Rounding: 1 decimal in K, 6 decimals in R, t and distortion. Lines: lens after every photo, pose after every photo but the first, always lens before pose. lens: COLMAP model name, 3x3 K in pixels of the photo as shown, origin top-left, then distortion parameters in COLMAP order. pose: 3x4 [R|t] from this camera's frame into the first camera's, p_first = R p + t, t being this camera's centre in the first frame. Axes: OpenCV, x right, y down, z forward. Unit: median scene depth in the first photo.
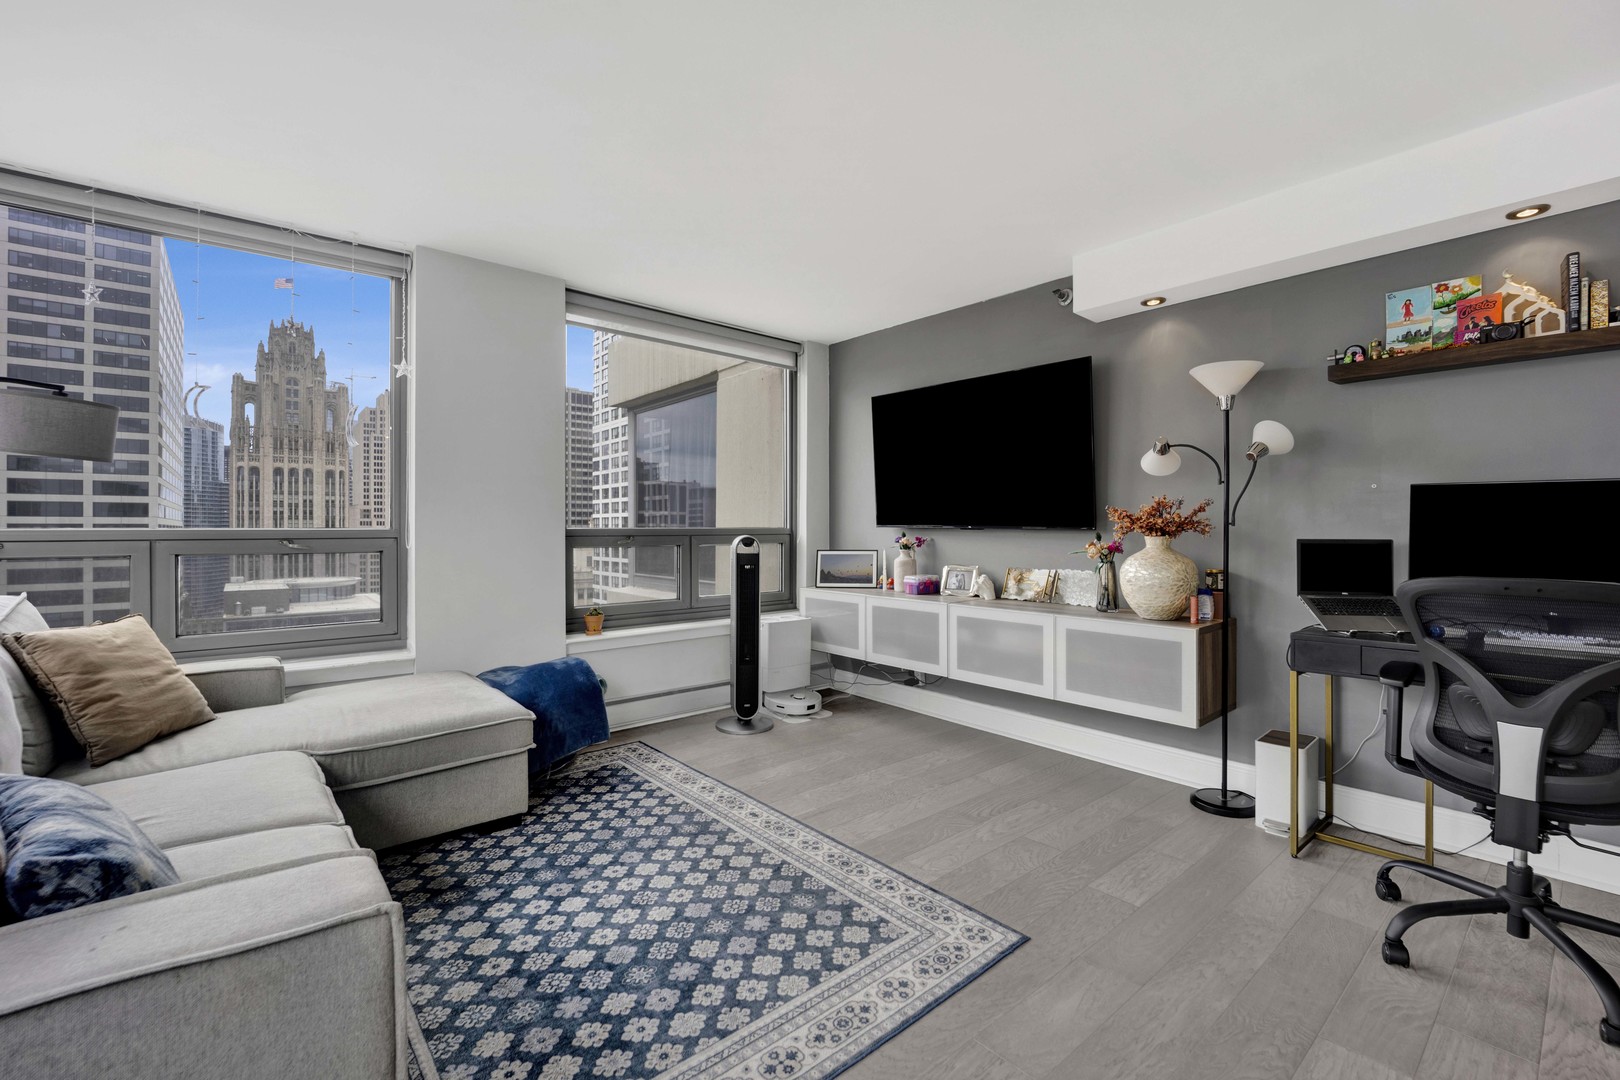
lens RADIAL K [[678.0, 0, 805.0], [0, 678.0, 524.5], [0, 0, 1]] dist [-0.019549, -0.000140]
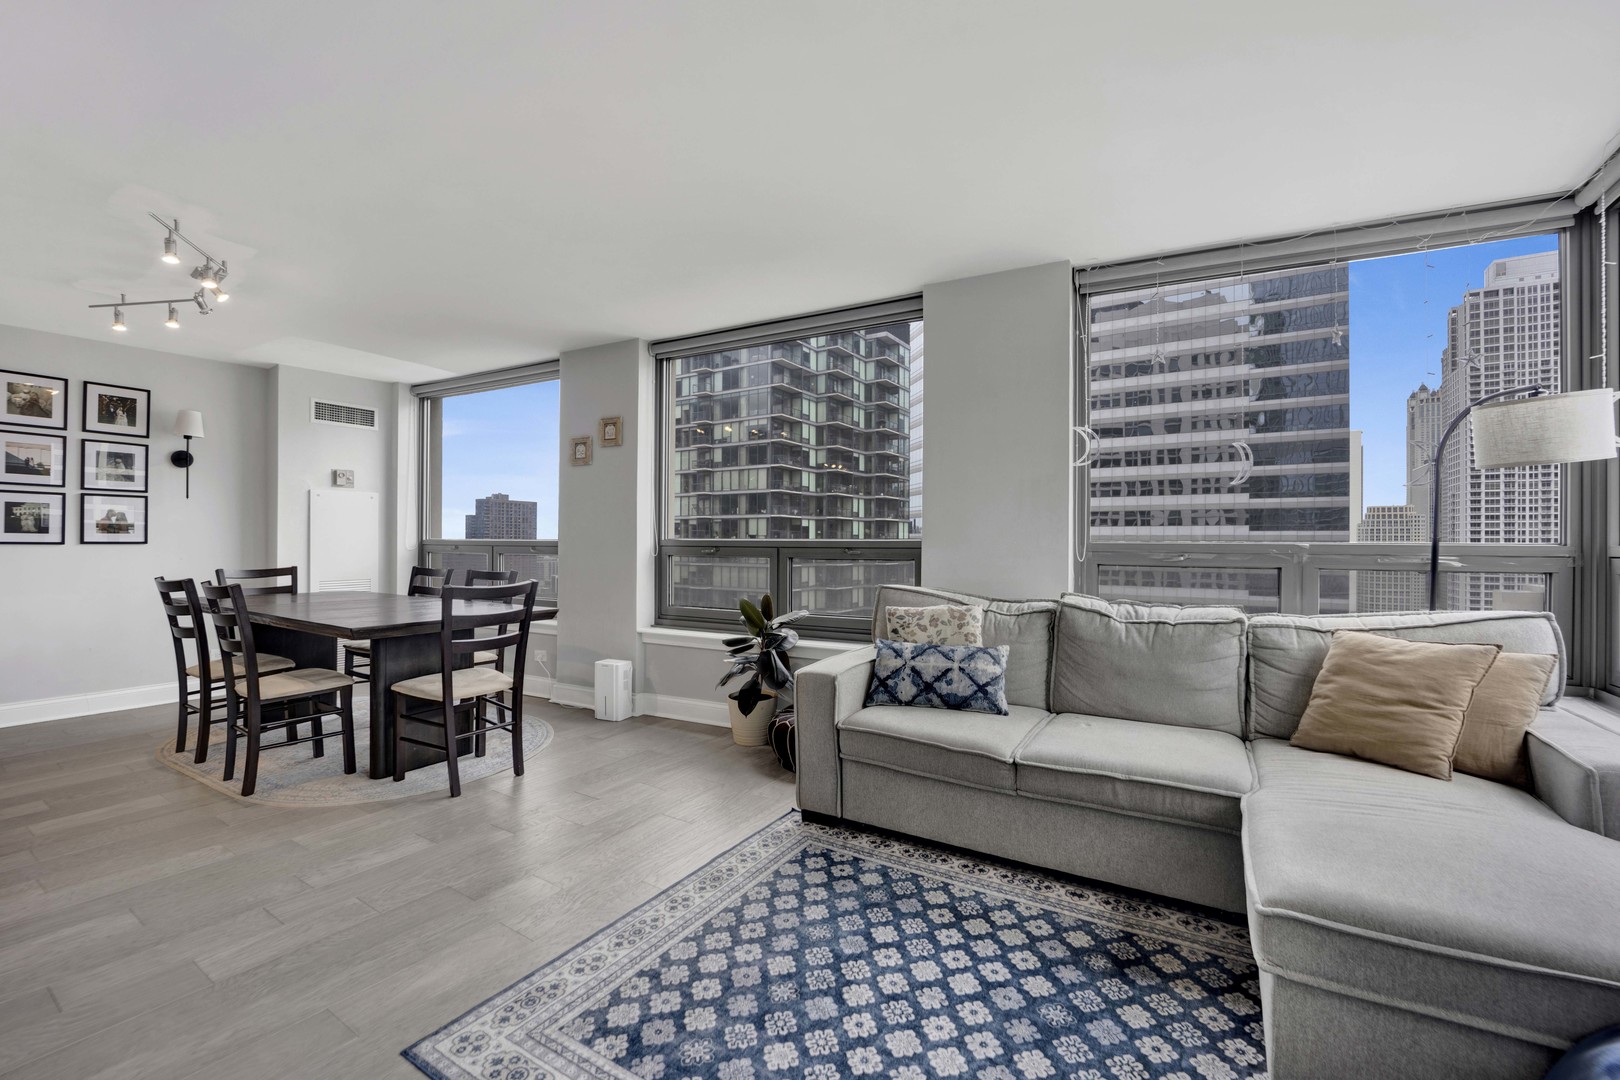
lens RADIAL K [[664.1, 0, 801.0], [0, 664.1, 543.1], [0, 0, 1]] dist [-0.020674, -0.000268]
pose [[-0.953029, -0.001519, -0.302874, 0.098404], [0.000365, 0.999981, -0.006163, 0.010346], [0.302878, -0.005984, -0.953011, 1.605661]]
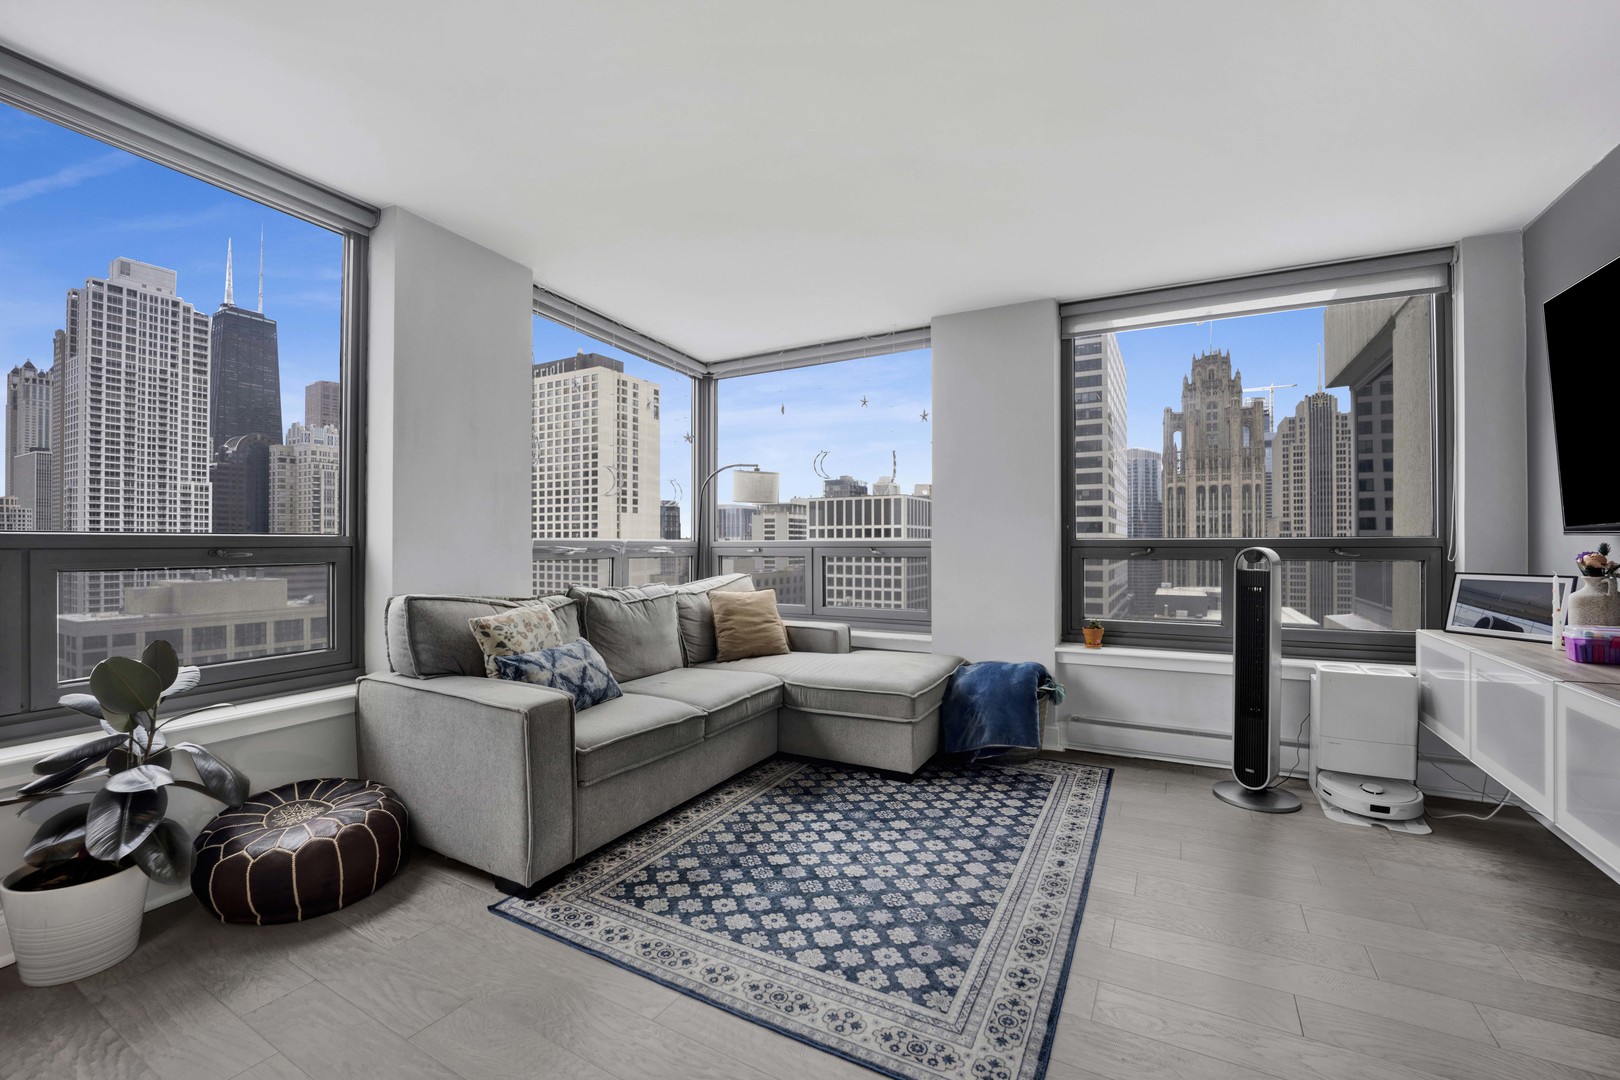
lens RADIAL K [[671.3, 0, 810.0], [0, 671.3, 540.0], [0, 0, 1]] dist [-0.017410, 0.000035]
pose [[0.362409, -0.002669, -0.932015, 0.754328], [0.006584, 0.999978, -0.000303, 0.006753], [0.931996, -0.006027, 0.362419, 0.465186]]
